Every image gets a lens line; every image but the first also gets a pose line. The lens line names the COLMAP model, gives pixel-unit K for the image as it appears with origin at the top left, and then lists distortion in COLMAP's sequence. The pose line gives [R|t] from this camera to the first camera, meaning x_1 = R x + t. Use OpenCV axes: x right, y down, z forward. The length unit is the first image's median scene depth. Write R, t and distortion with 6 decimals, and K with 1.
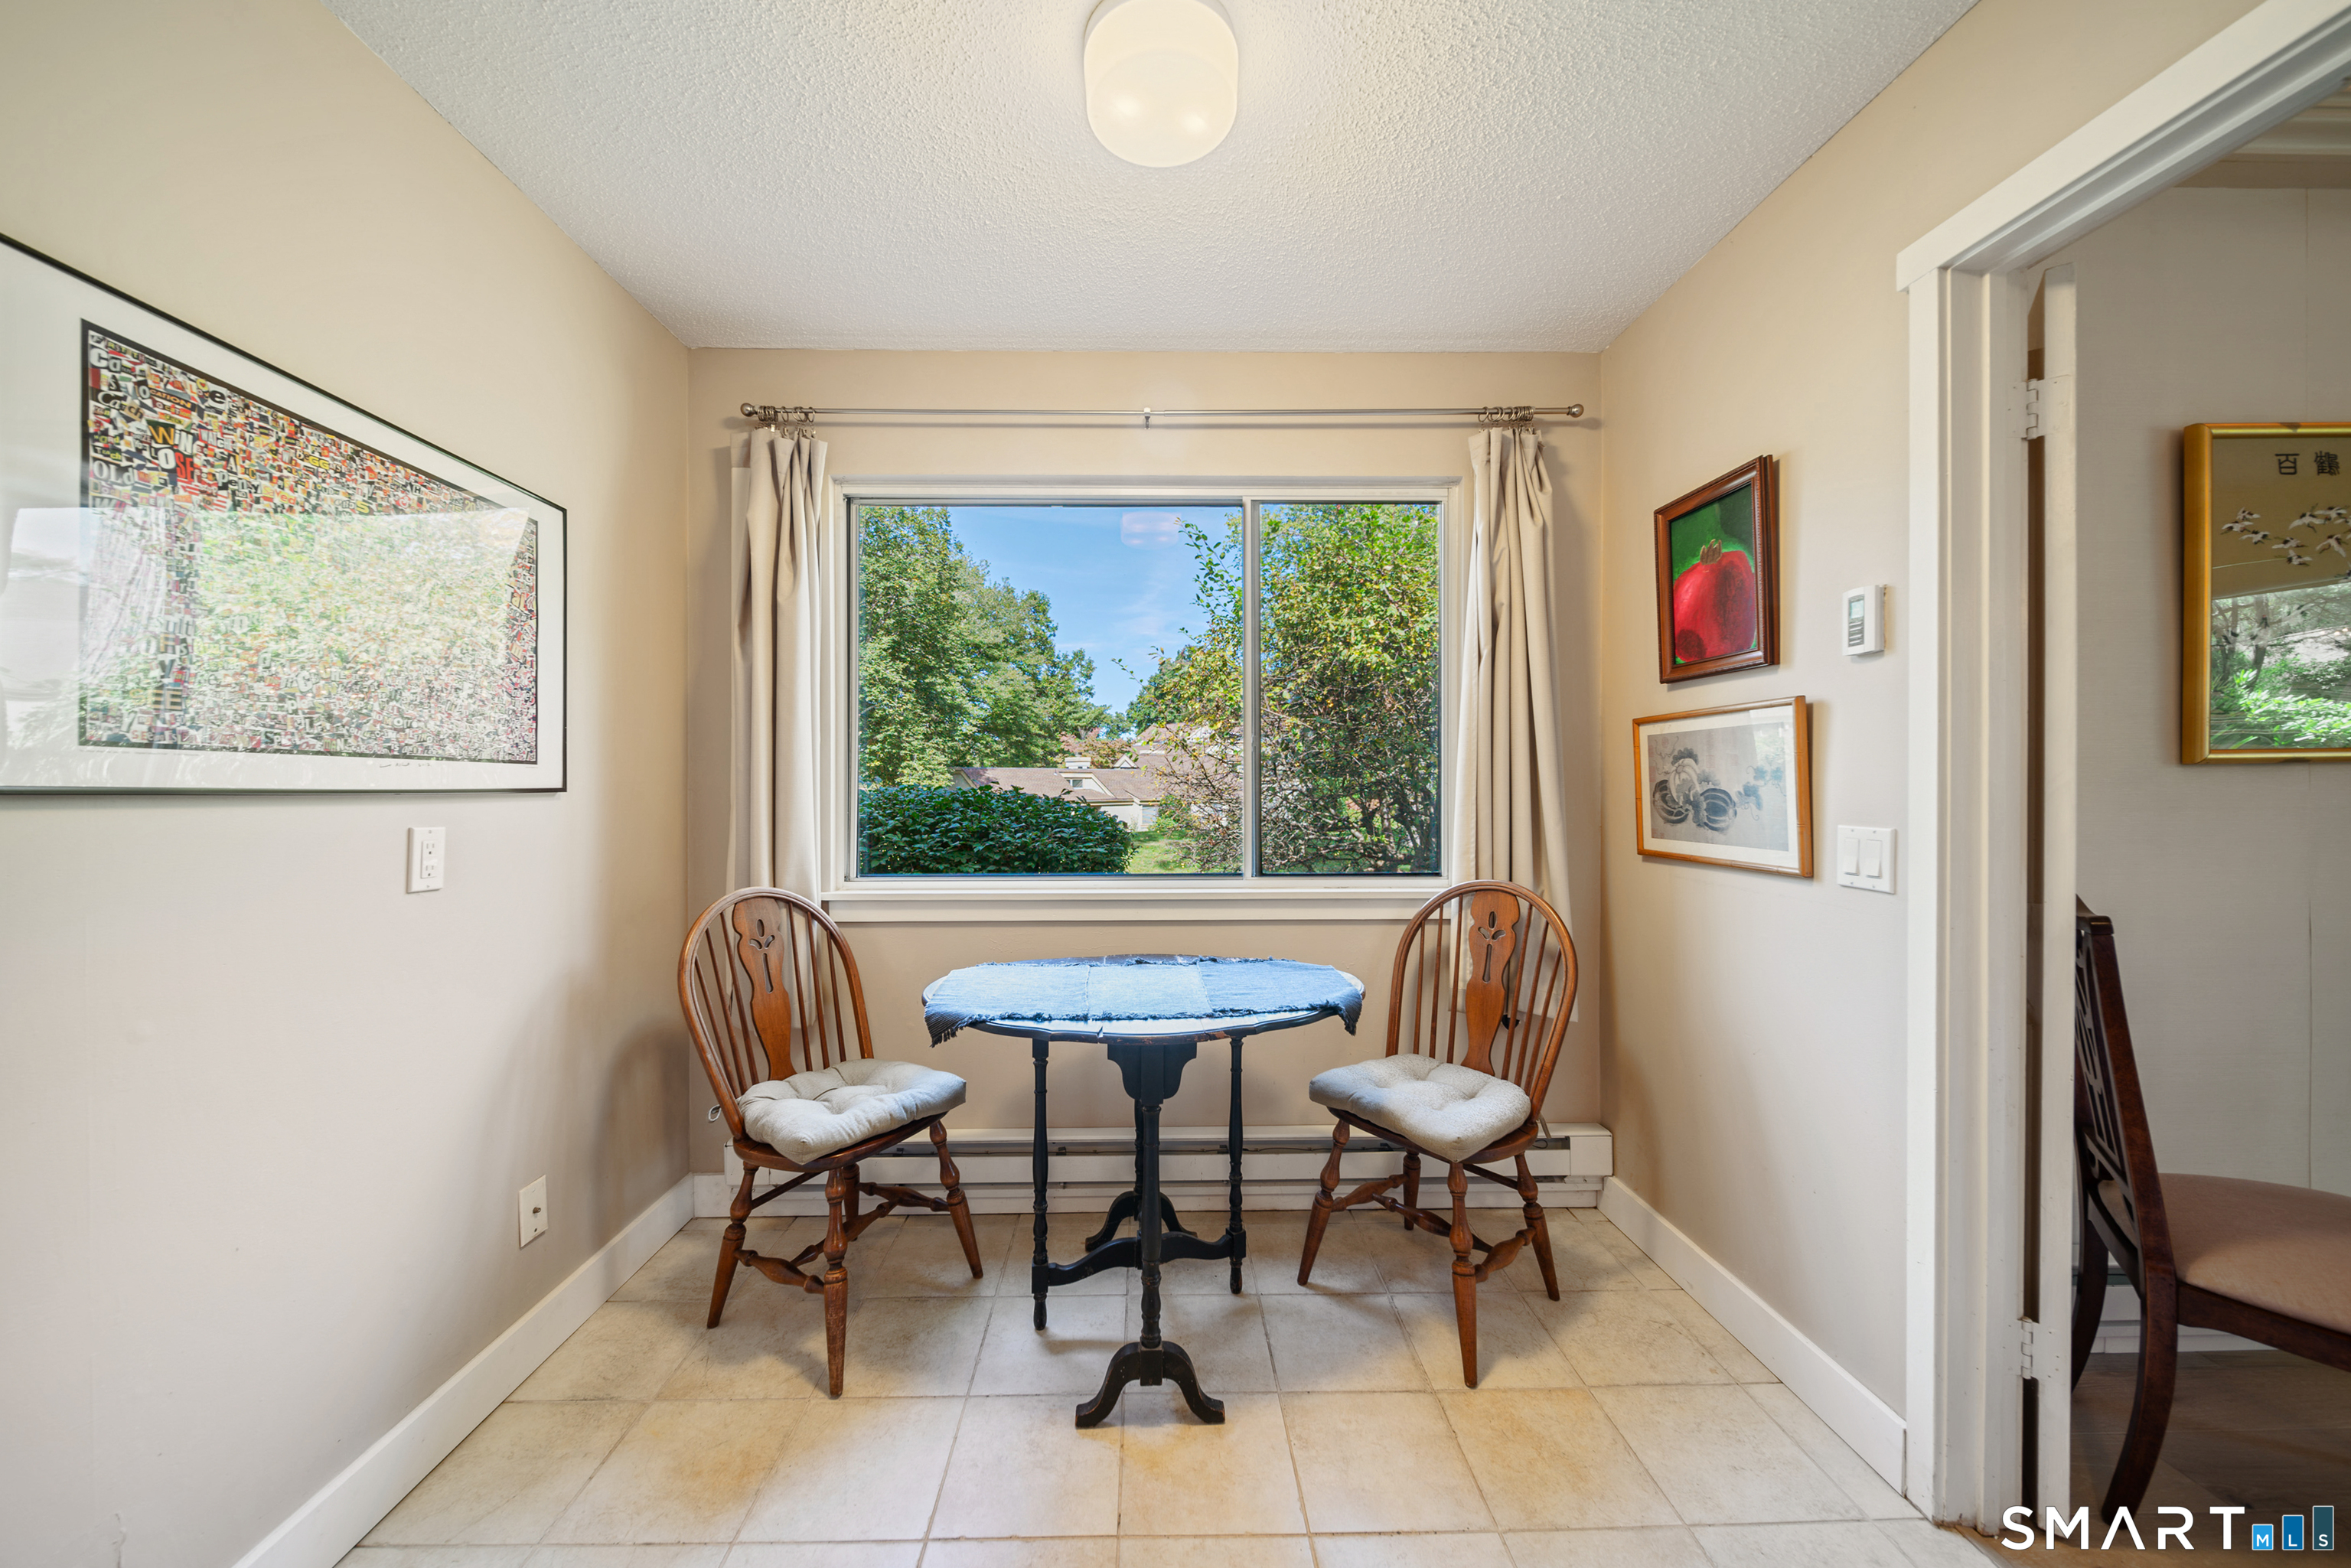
lens RADIAL K [[822.5, 0, 1165.1], [0, 822.5, 785.1], [0, 0, 1]] dist [-0.009265, -0.000098]
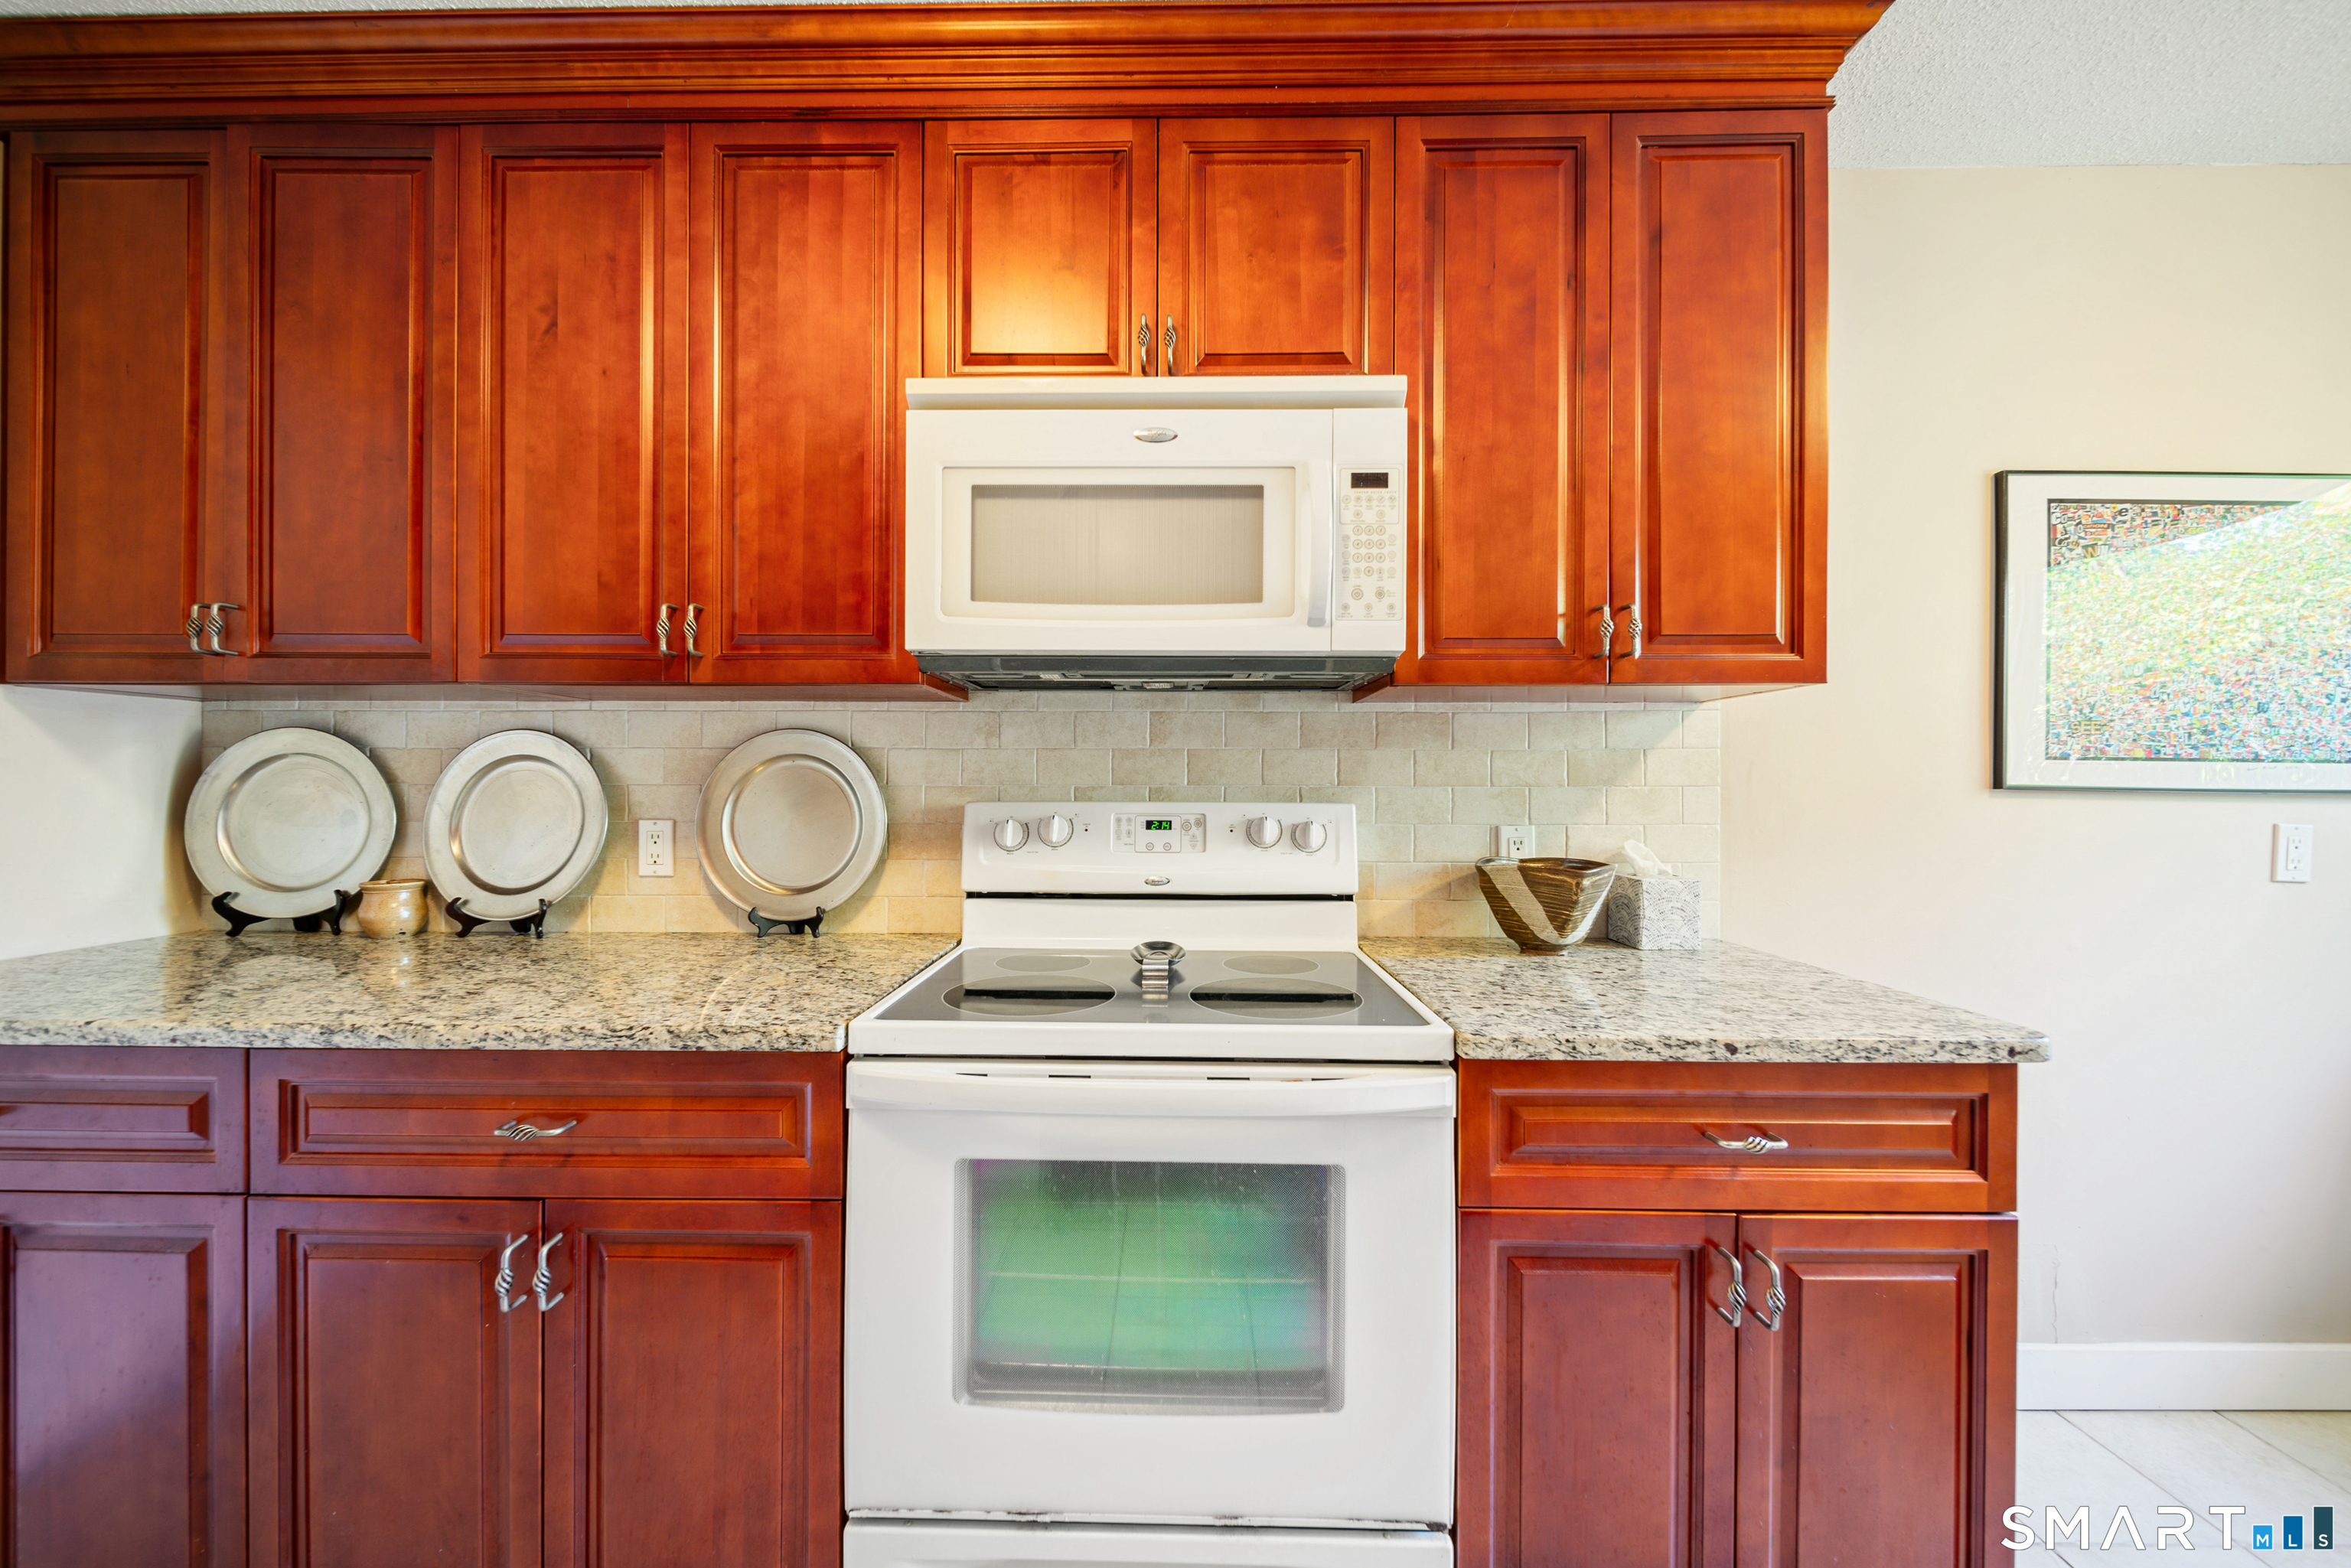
lens RADIAL K [[843.2, 0, 1170.6], [0, 843.2, 784.7], [0, 0, 1]] dist [-0.002482, -0.000445]
pose [[-0.045906, 0.003393, -0.998940, 0.279451], [-0.007485, 0.999965, 0.003740, 0.005279], [0.998918, 0.007649, -0.045879, -0.438952]]
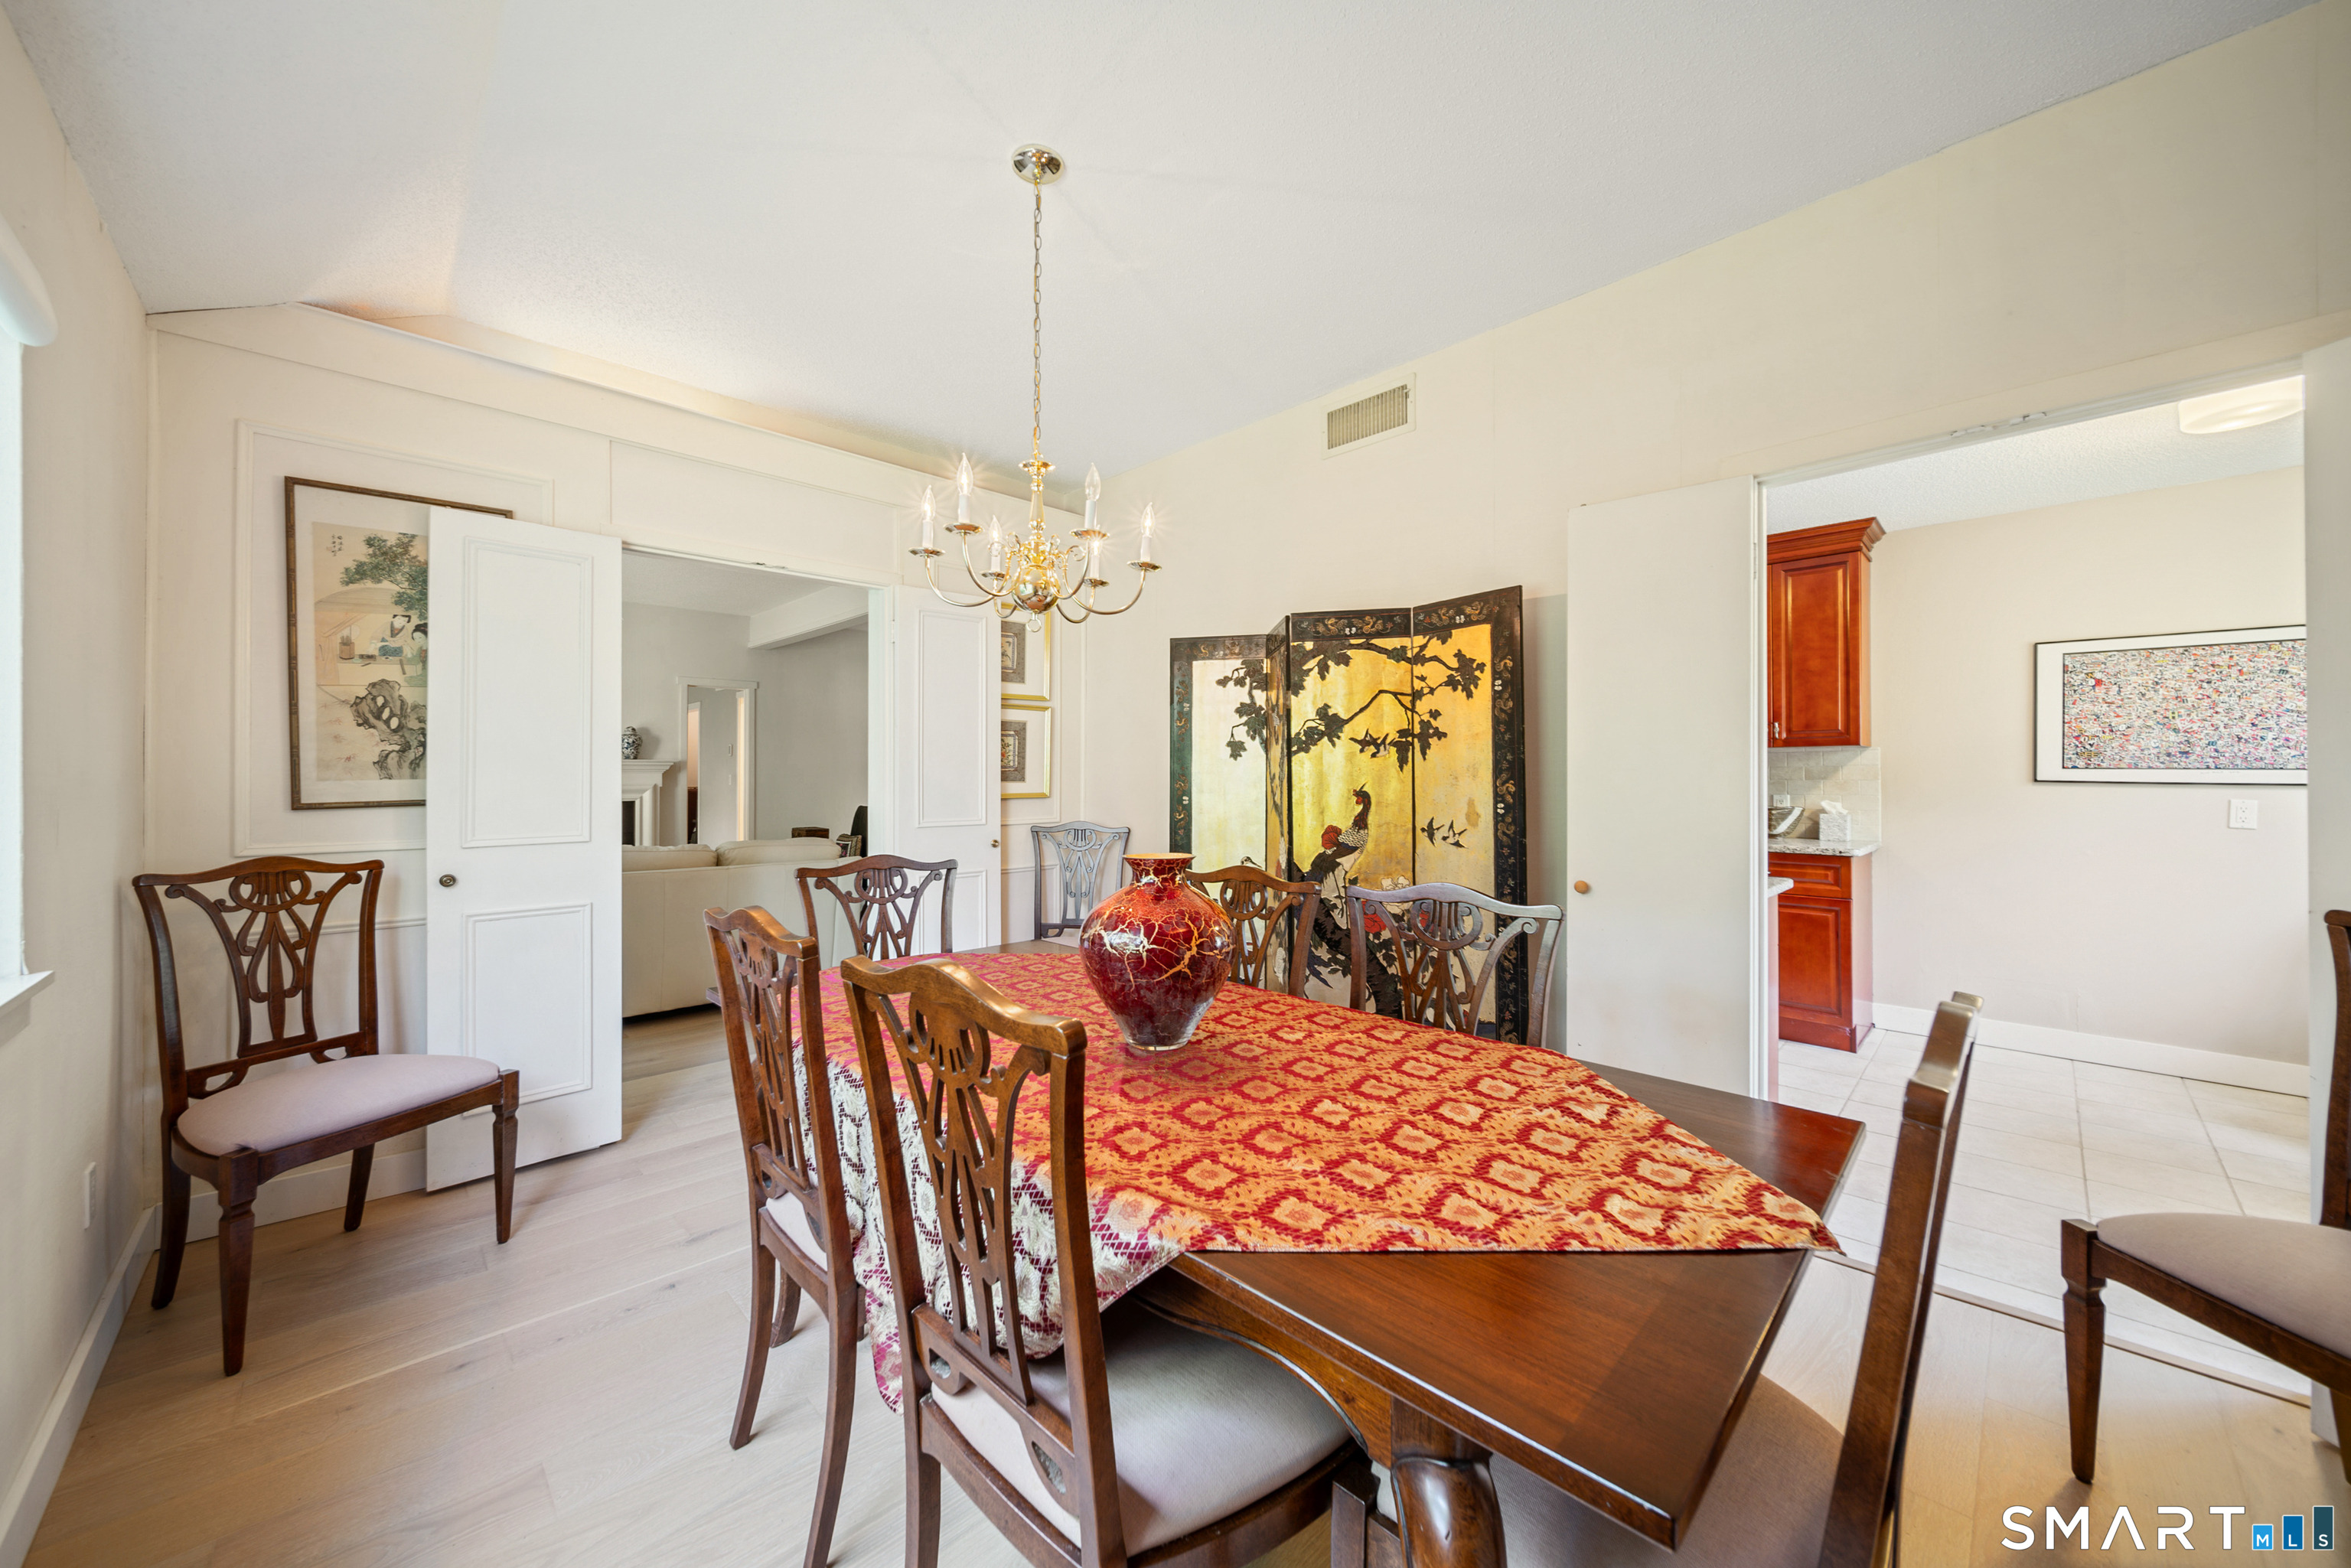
lens RADIAL K [[862.0, 0, 1160.2], [0, 862.0, 770.7], [0, 0, 1]] dist [0.000739, 0.000204]
pose [[-0.729365, 0.000201, -0.684124, 2.762895], [-0.000949, 0.999999, 0.001305, -0.026939], [0.684124, 0.001602, -0.729364, 0.668083]]
